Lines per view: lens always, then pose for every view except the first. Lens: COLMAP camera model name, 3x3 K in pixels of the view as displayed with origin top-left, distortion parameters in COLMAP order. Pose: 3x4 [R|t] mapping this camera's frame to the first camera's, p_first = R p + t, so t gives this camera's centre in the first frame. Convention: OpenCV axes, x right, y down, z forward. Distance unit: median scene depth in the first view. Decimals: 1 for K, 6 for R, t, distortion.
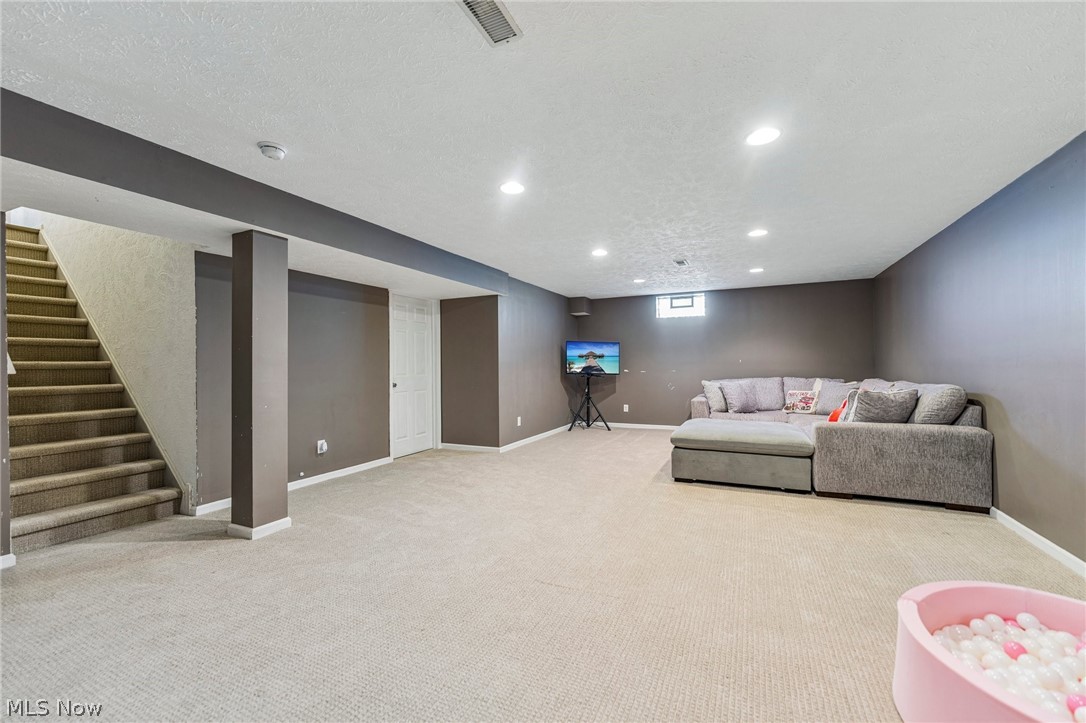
lens RADIAL K [[439.7, 0, 543.0], [0, 439.7, 361.5], [0, 0, 1]] dist [0.002298, 0.000345]
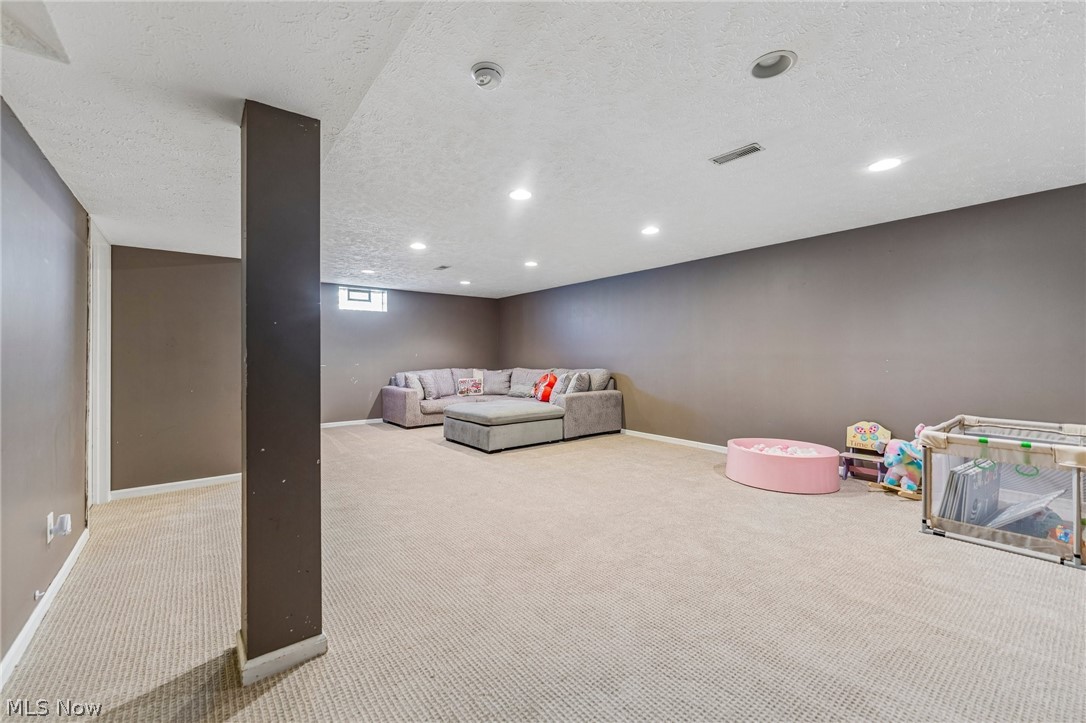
lens RADIAL K [[439.7, 0, 543.0], [0, 439.7, 361.5], [0, 0, 1]] dist [0.002298, 0.000345]
pose [[0.441259, -0.001563, 0.897378, -0.741248], [-0.008093, 0.999951, 0.005721, 0.010405], [-0.897343, -0.009787, 0.441225, 0.344954]]
